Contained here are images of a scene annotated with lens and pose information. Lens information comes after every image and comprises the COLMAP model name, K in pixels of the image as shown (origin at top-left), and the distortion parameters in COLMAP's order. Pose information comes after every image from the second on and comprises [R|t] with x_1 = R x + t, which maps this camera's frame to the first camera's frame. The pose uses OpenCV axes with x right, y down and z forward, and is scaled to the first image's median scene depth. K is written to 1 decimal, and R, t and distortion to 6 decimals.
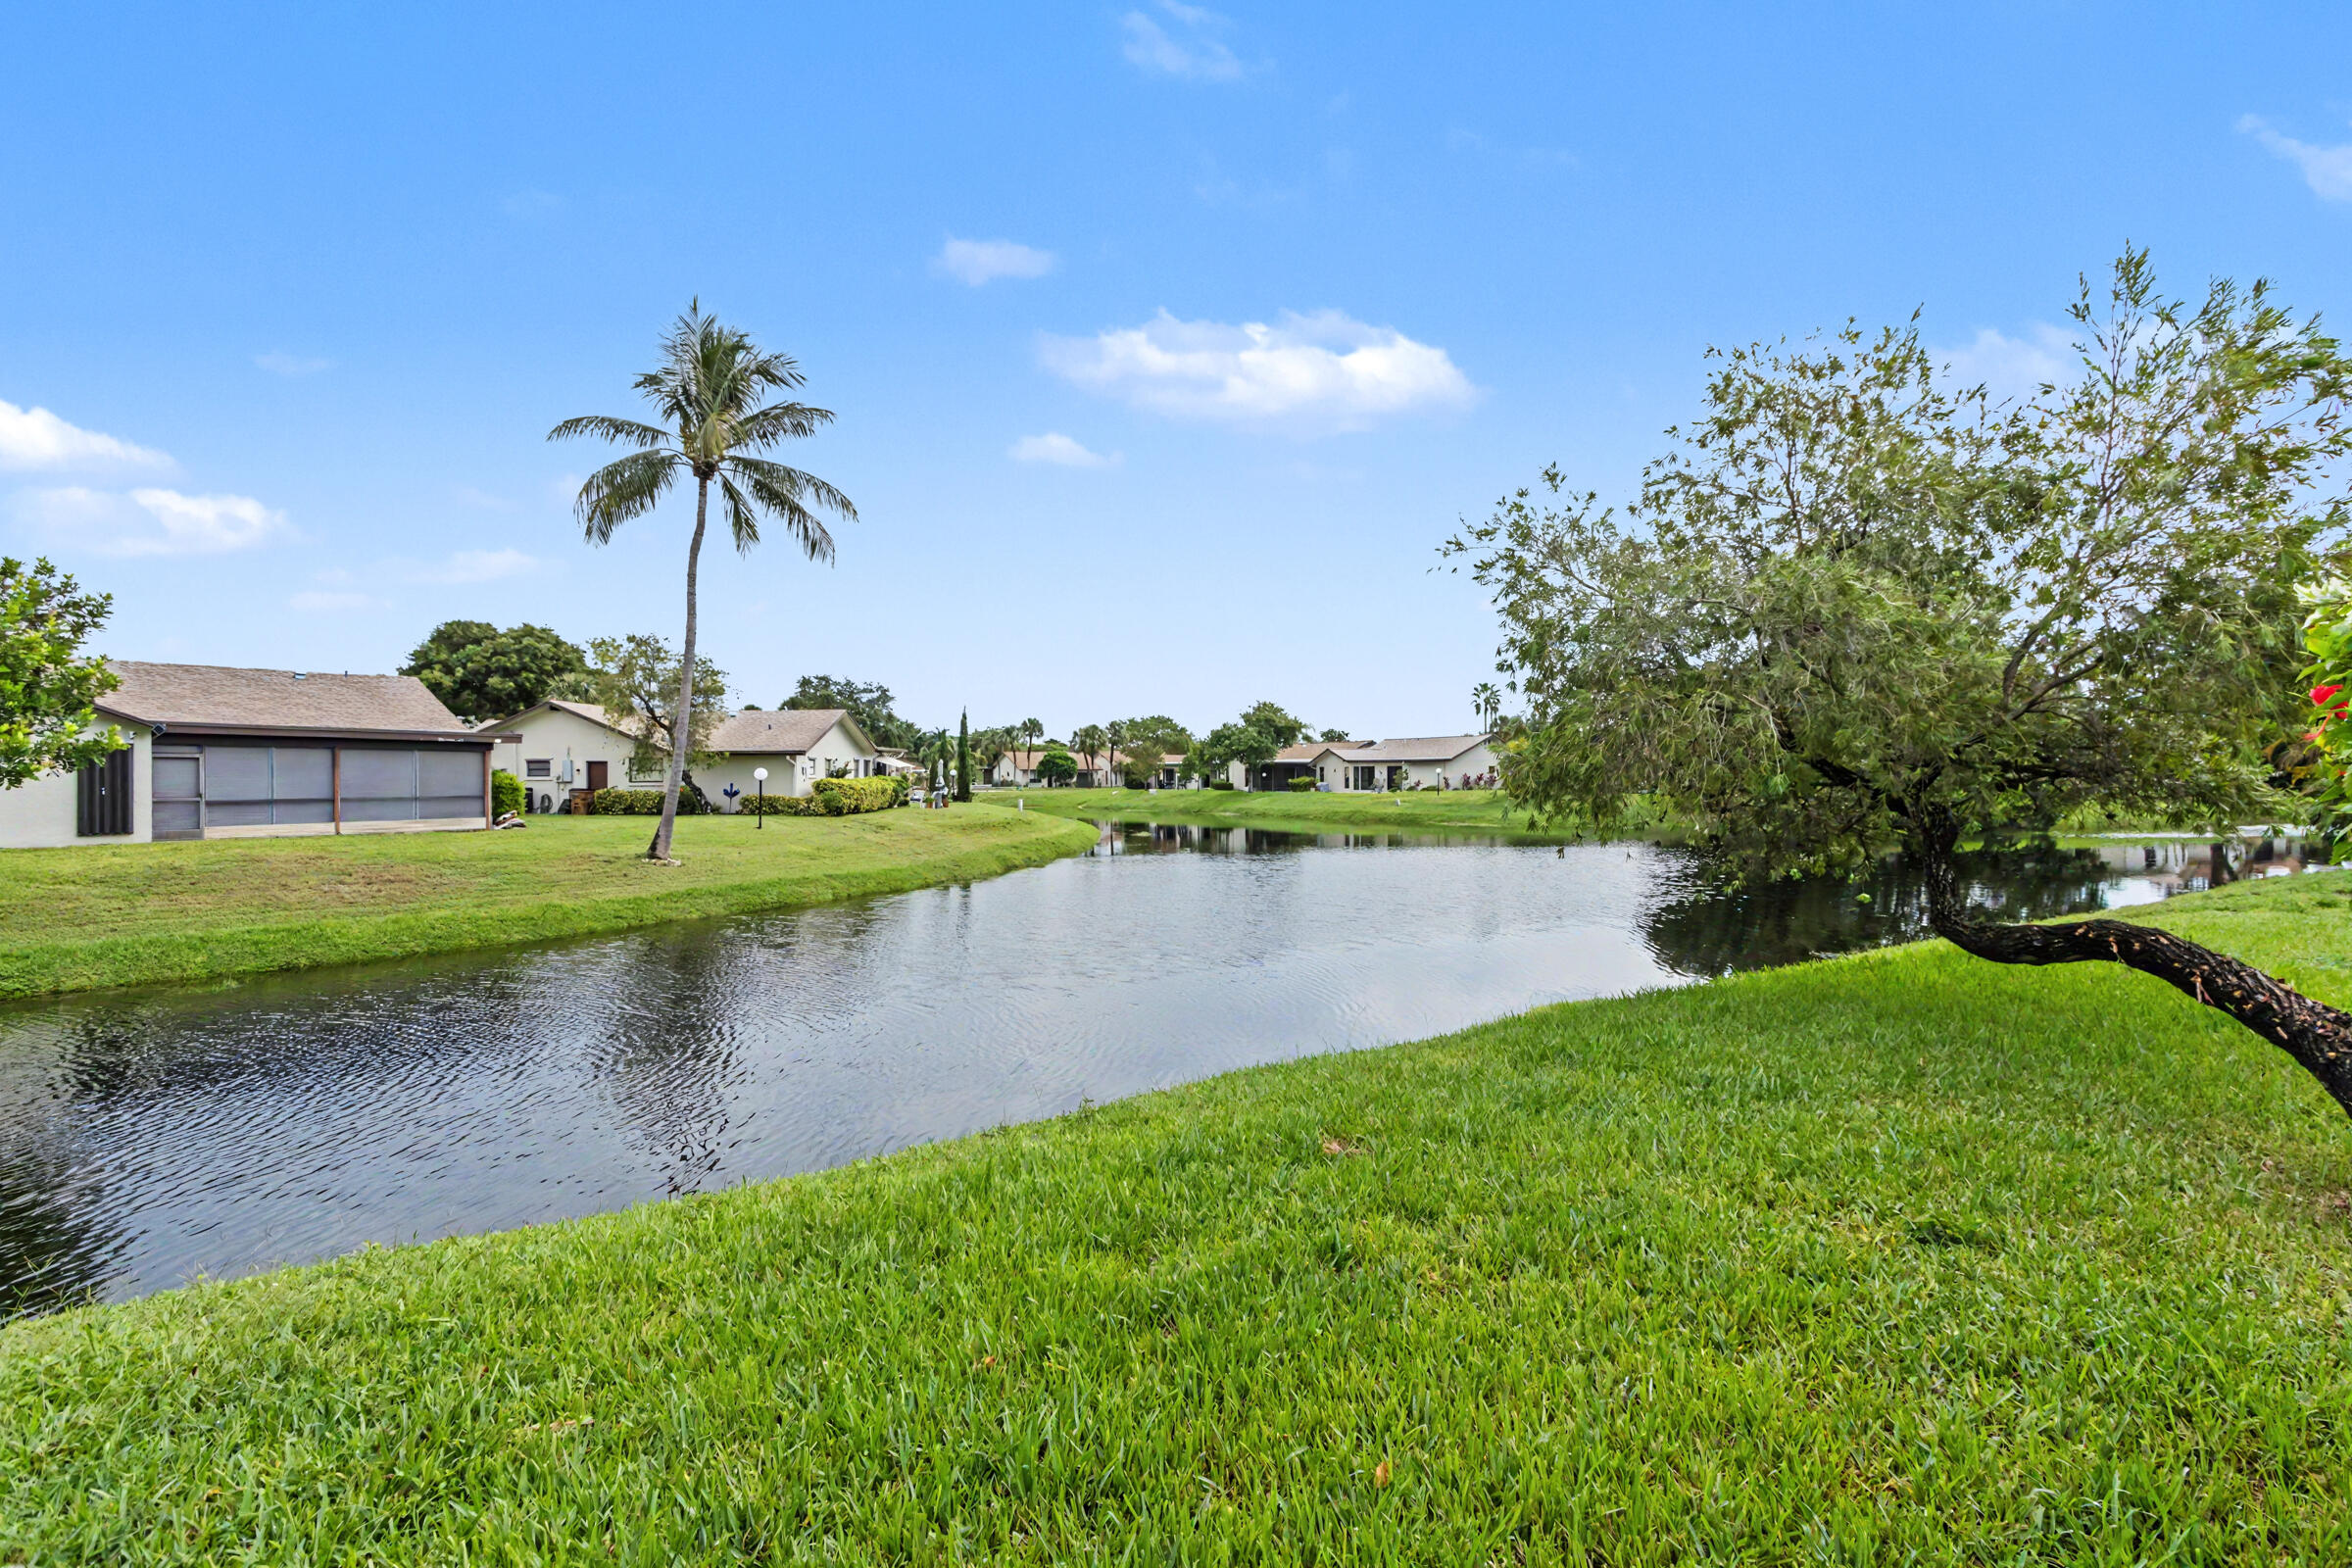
lens RADIAL K [[1076.3, 0, 1185.3], [0, 1076.3, 775.6], [0, 0, 1]] dist [0.007586, -0.003200]
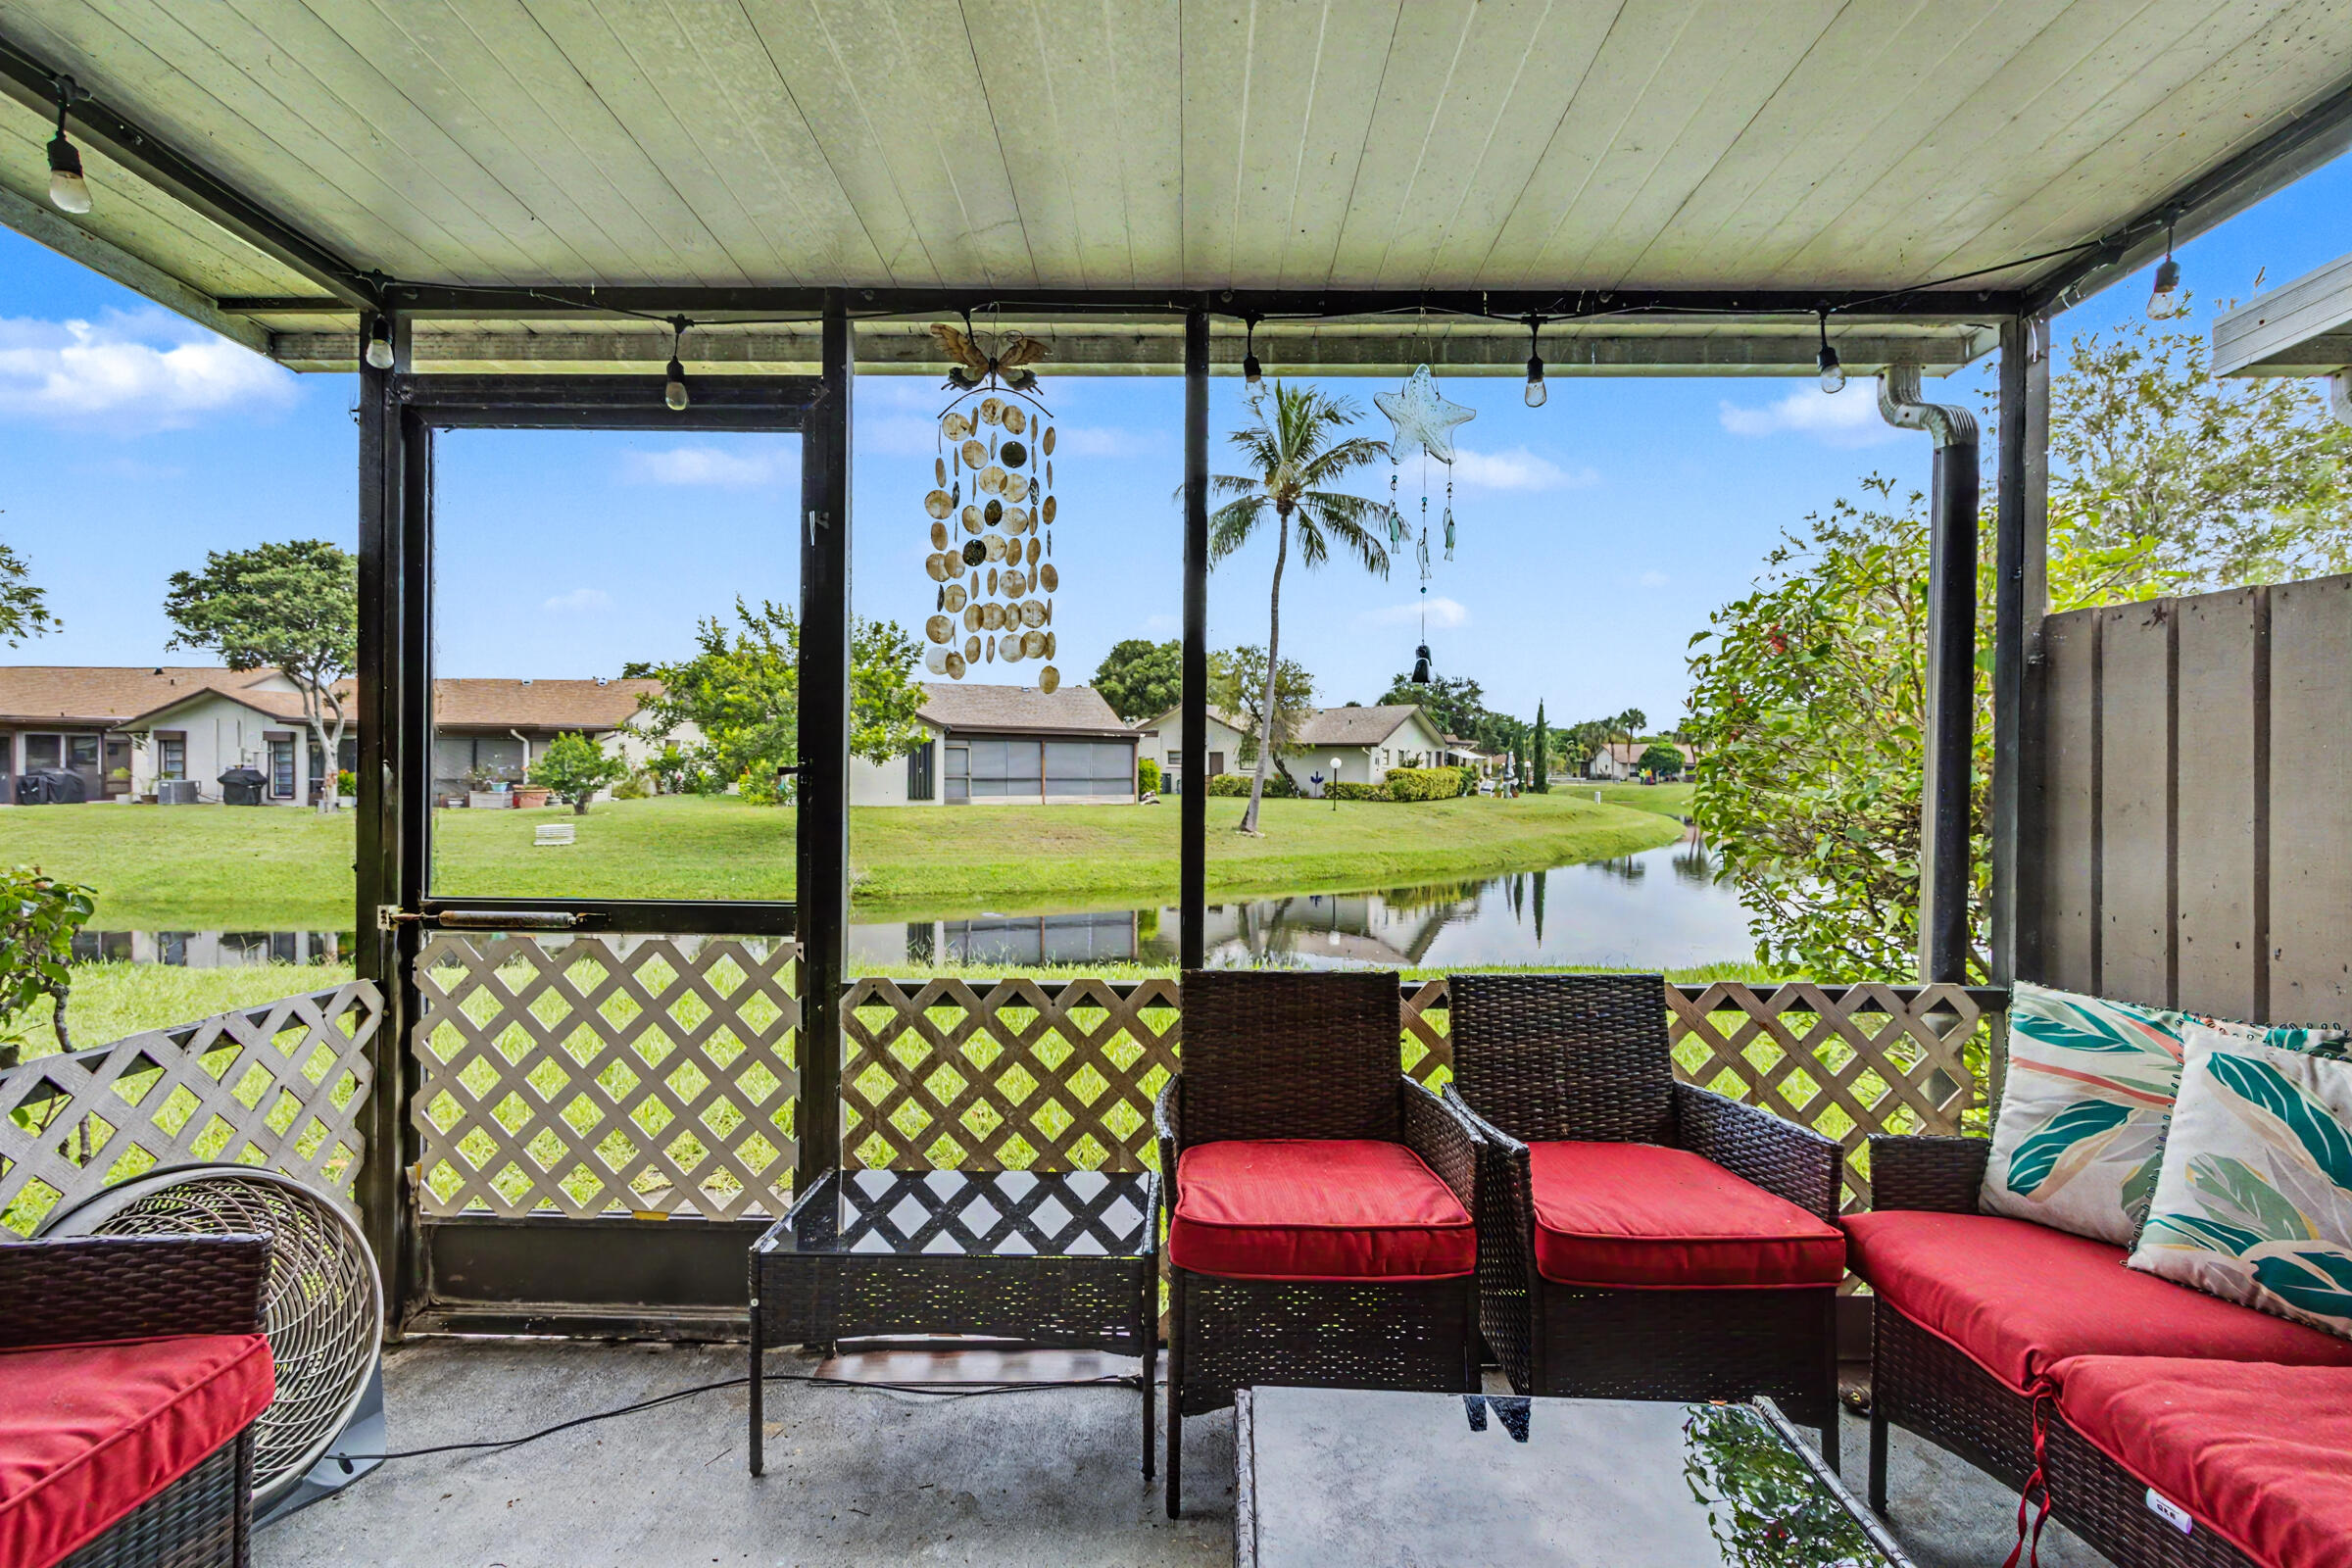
lens RADIAL K [[1076.3, 0, 1185.3], [0, 1076.3, 775.6], [0, 0, 1]] dist [0.007586, -0.003200]
pose [[0.853522, 0.013156, -0.520891, 0.058109], [-0.009756, 0.999909, 0.009269, 0.002521], [0.520966, -0.002830, 0.853573, -0.053865]]
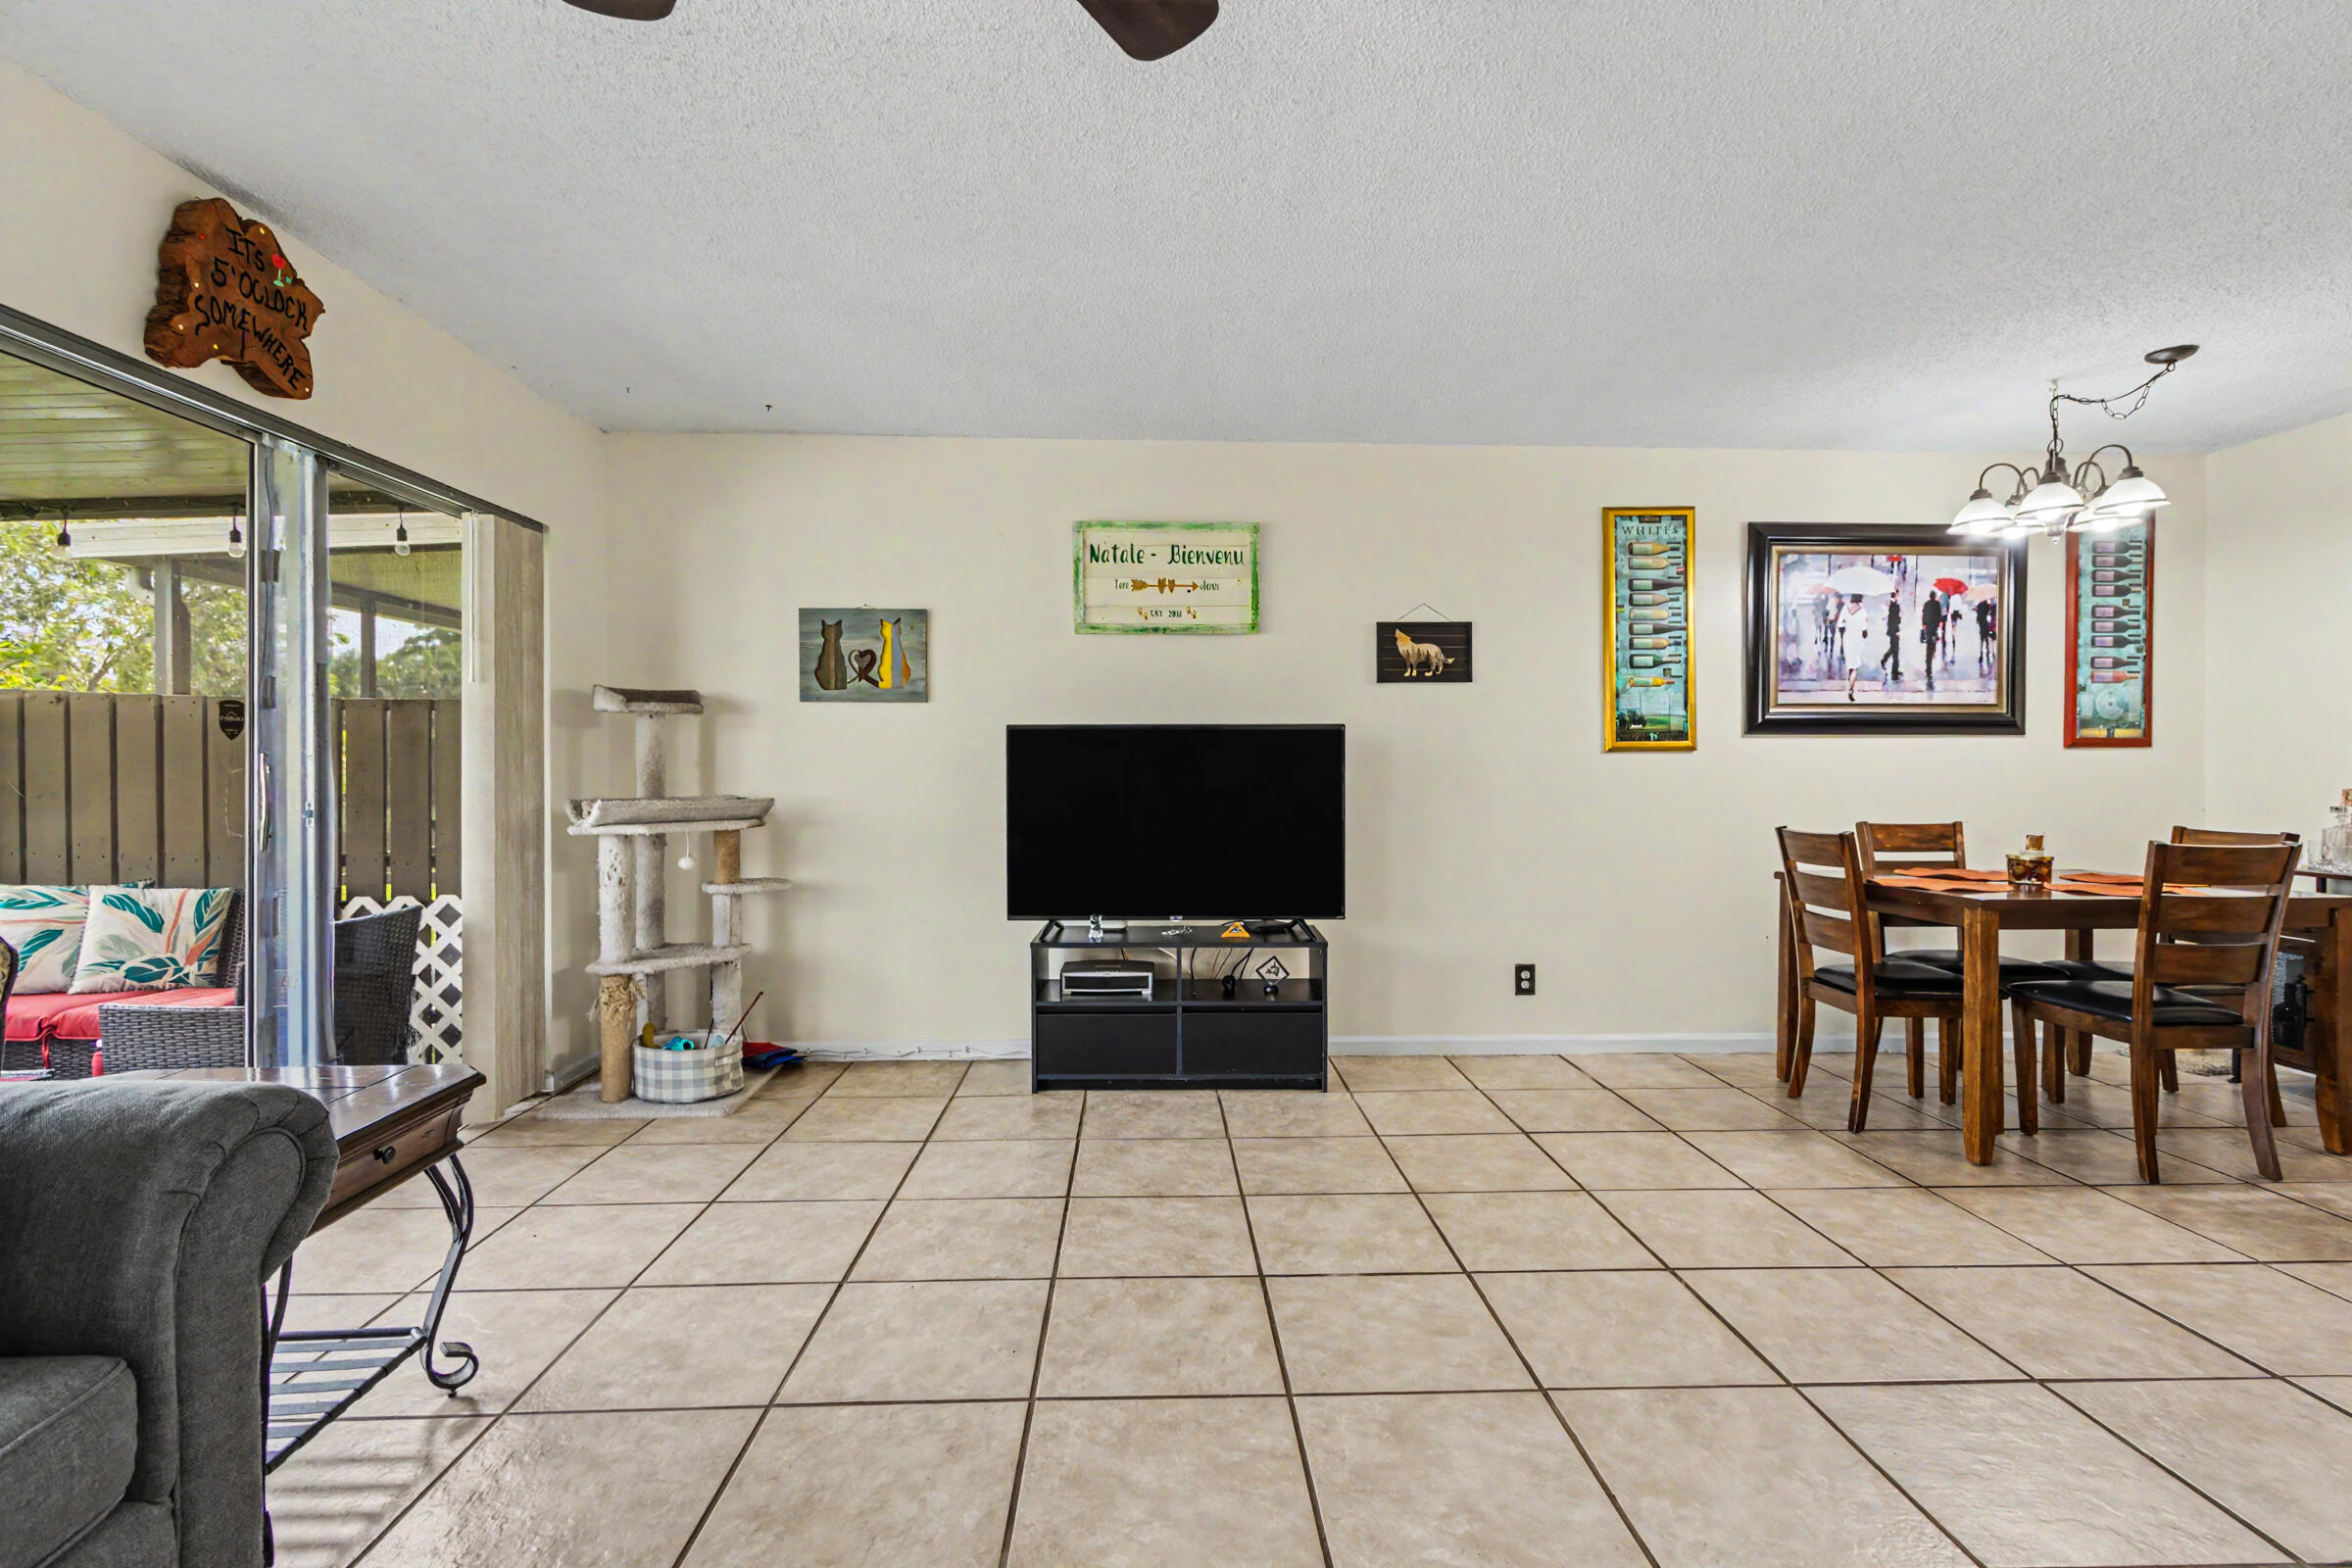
lens RADIAL K [[1082.2, 0, 1181.2], [0, 1082.2, 779.1], [0, 0, 1]] dist [0.013317, -0.009682]
pose [[0.486764, -0.001377, 0.873533, 0.032478], [-0.005092, 0.999977, 0.004413, 0.001613], [-0.873519, -0.006596, 0.486745, -0.129581]]
